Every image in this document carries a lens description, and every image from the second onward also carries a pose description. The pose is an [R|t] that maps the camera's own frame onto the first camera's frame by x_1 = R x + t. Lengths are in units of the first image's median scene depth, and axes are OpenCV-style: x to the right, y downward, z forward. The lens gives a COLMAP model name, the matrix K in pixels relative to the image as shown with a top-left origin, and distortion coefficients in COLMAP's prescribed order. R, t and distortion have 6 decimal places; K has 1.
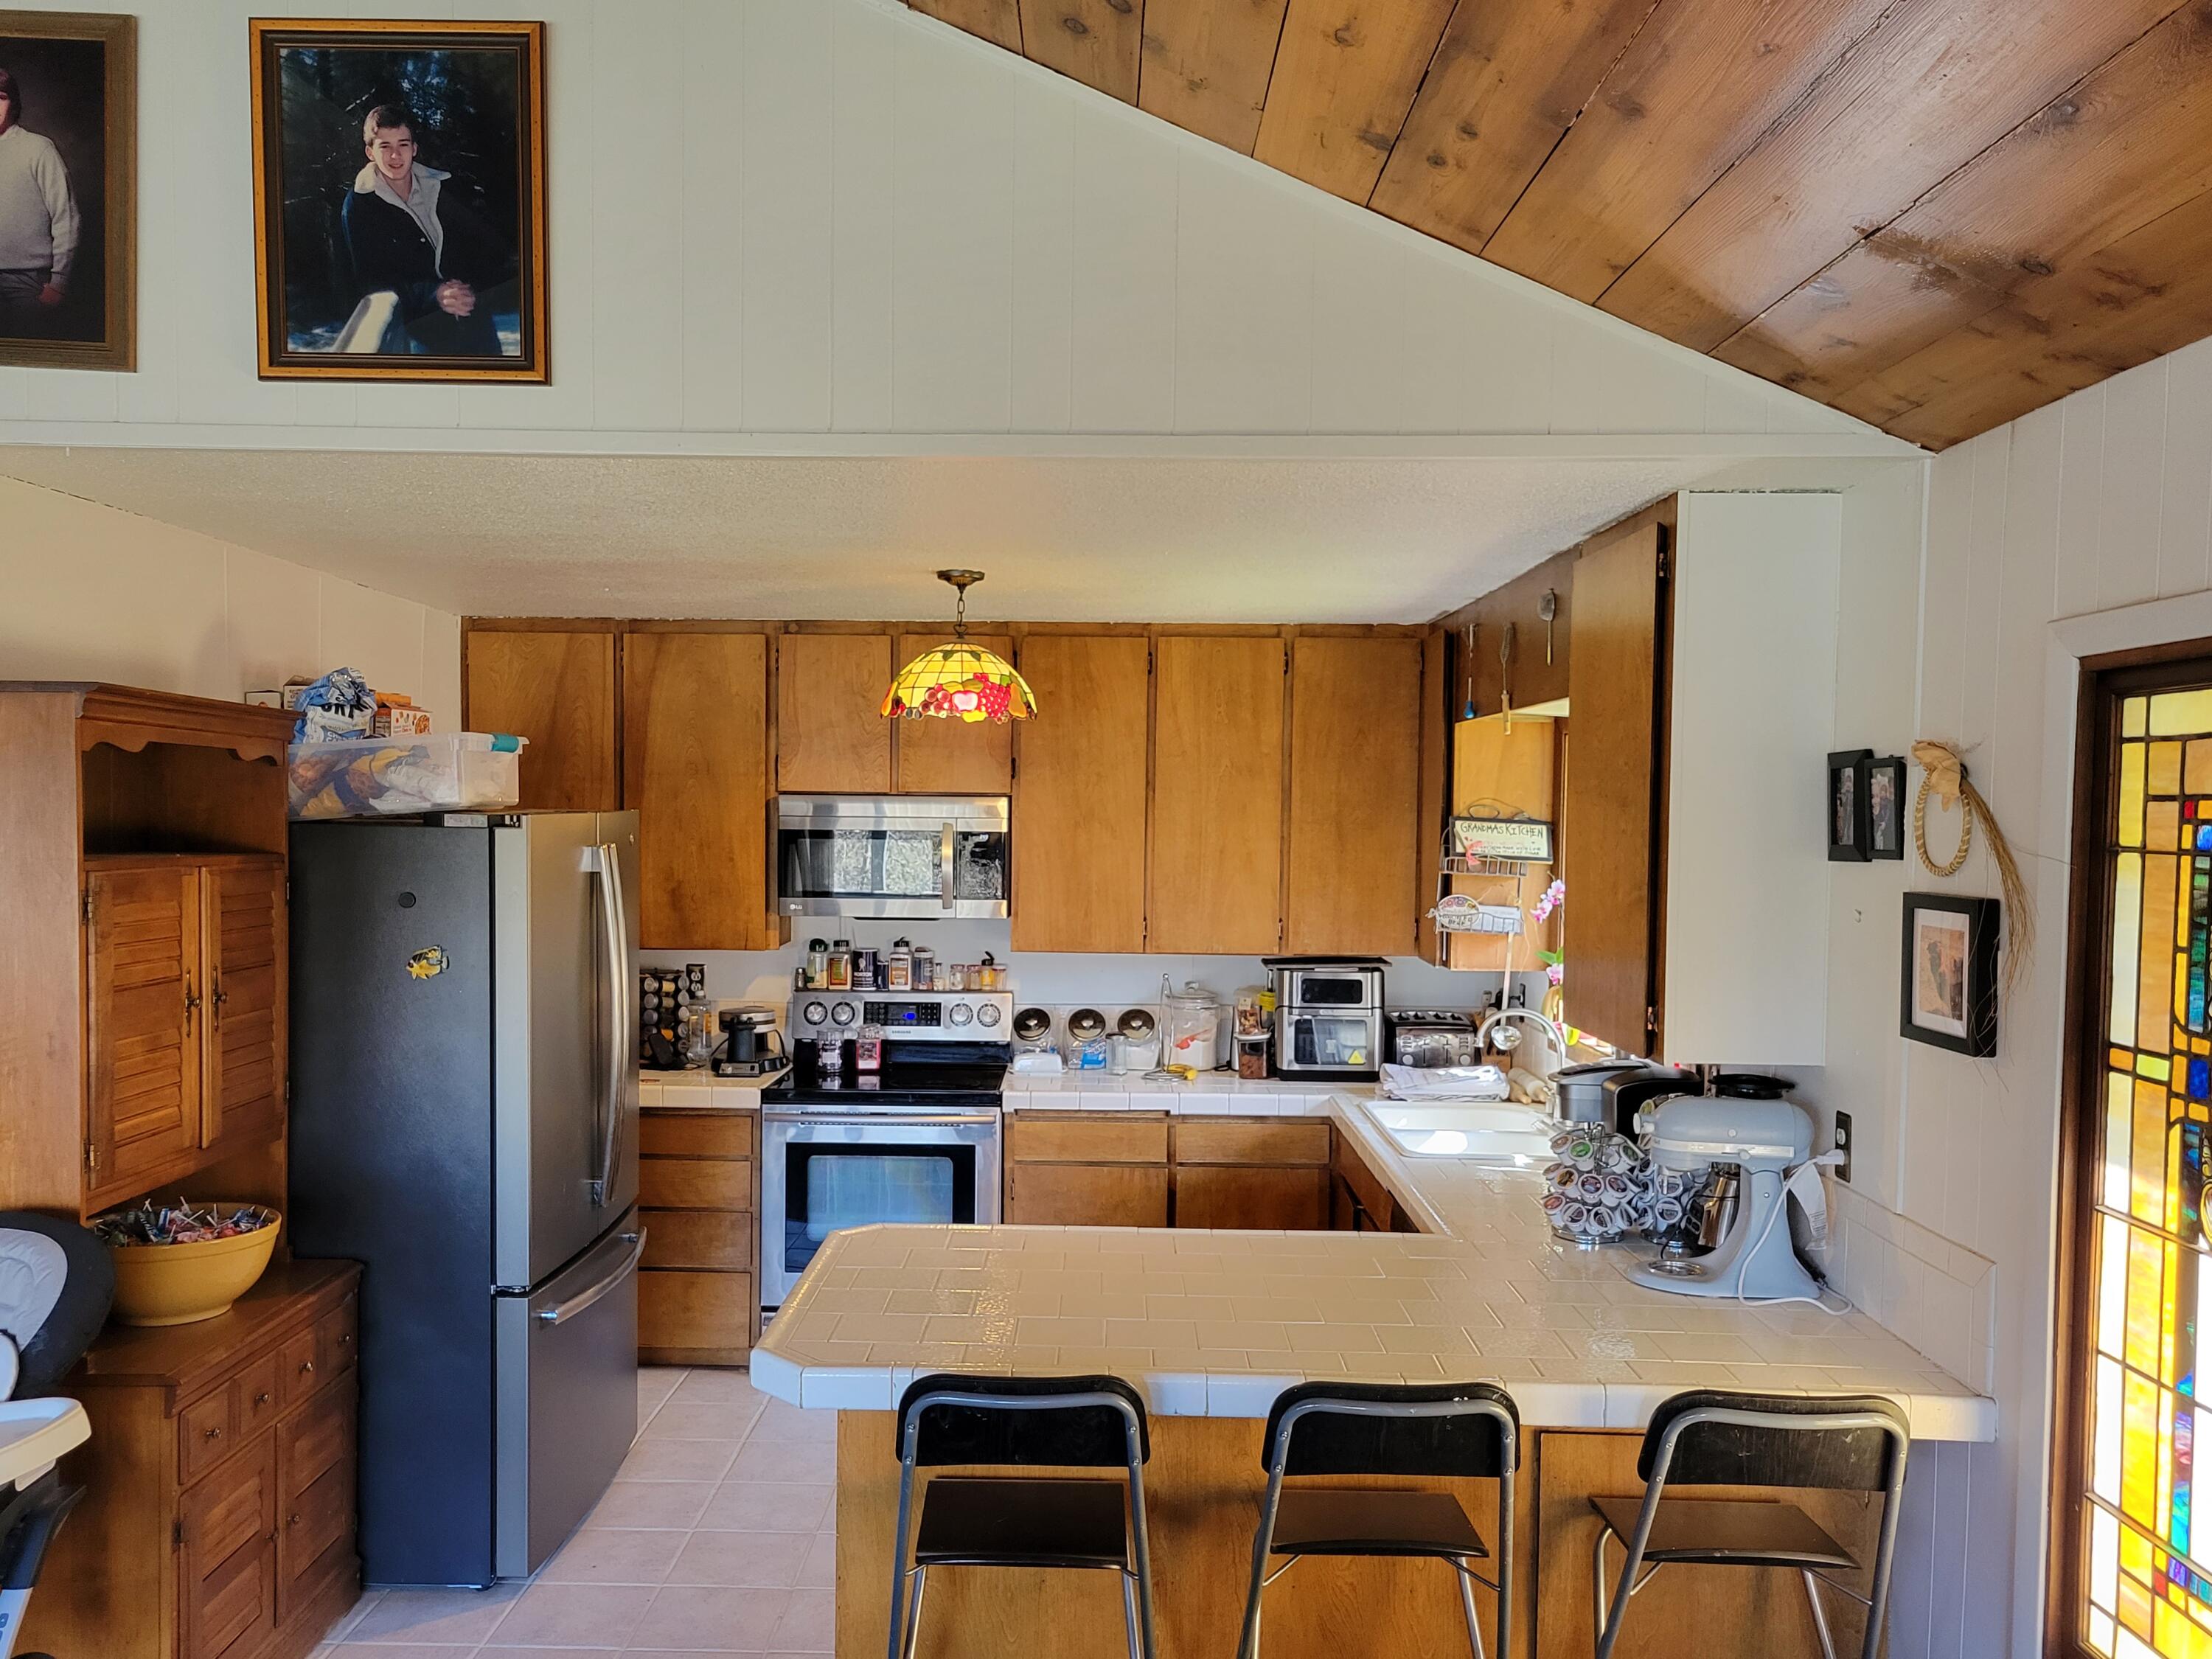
lens RADIAL K [[1731.5, 0, 1100.8], [0, 1731.5, 885.3], [0, 0, 1]] dist [0.019699, -0.000441]
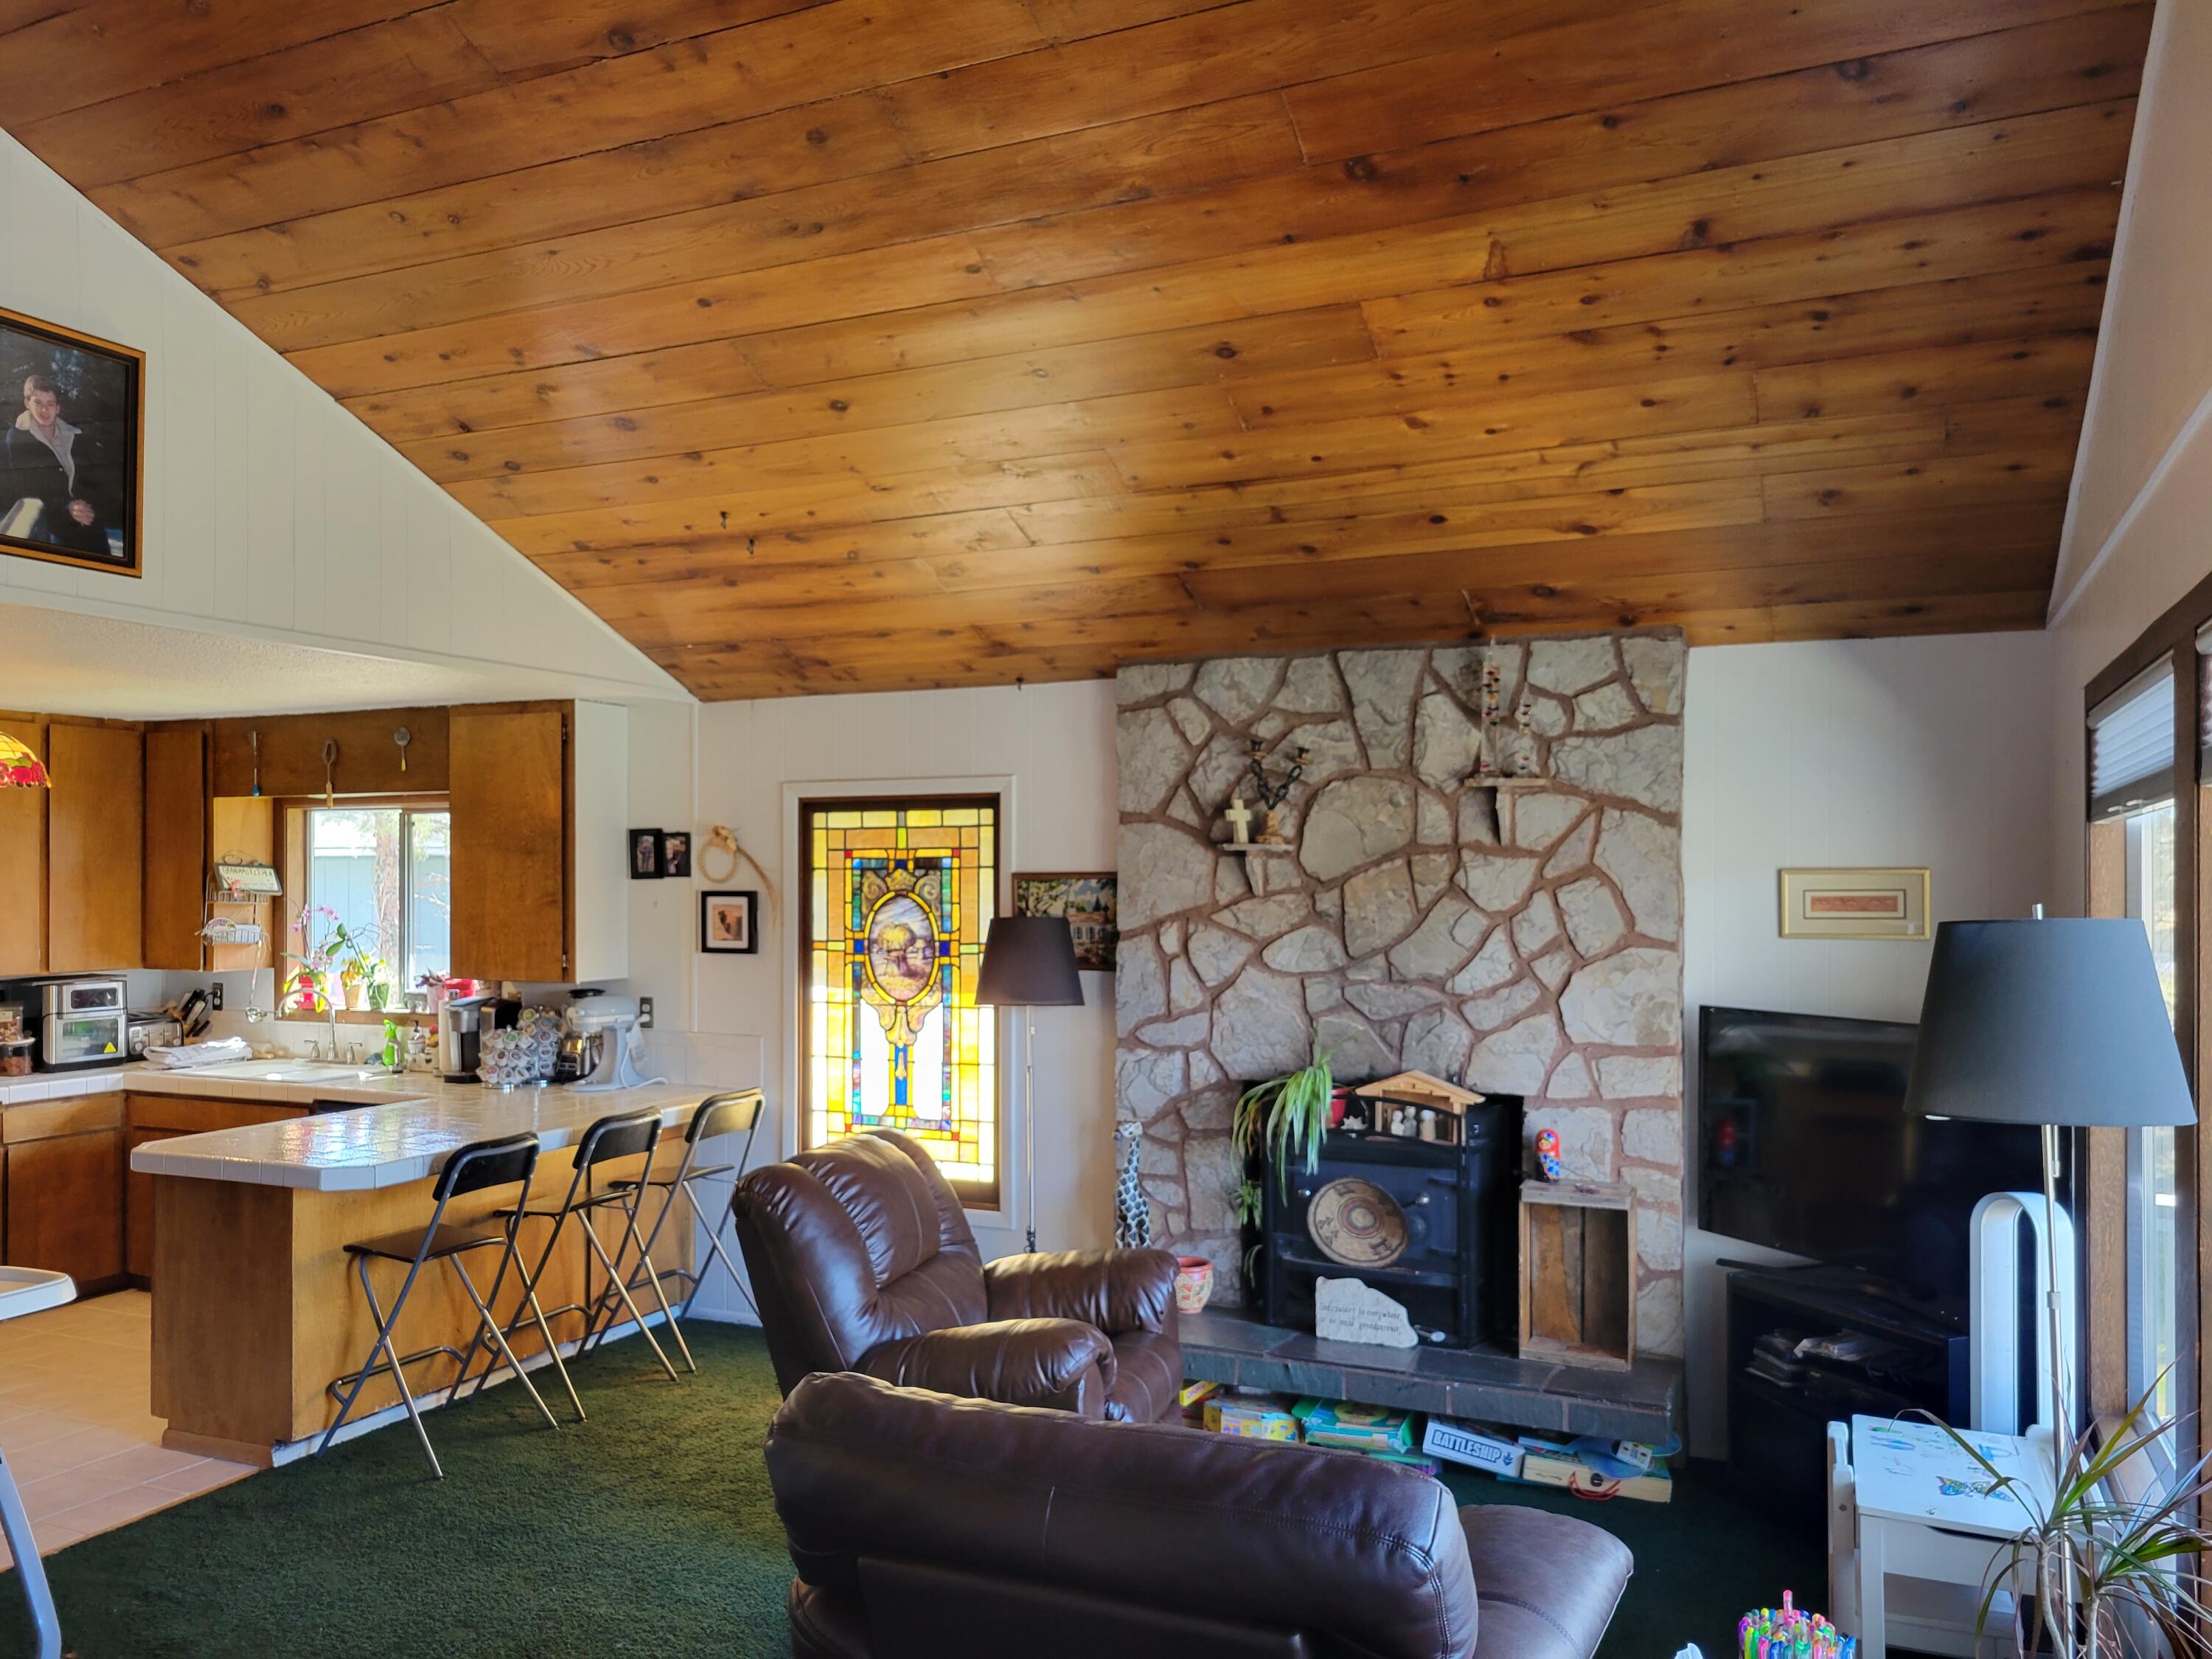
lens RADIAL K [[1661.3, 0, 1050.2], [0, 1661.3, 878.9], [0, 0, 1]] dist [0.032087, -0.003680]
pose [[0.424970, -0.010930, 0.905141, -1.330242], [0.045139, 0.998939, -0.009130, 0.029654], [-0.904081, 0.044737, 0.425013, -0.356971]]
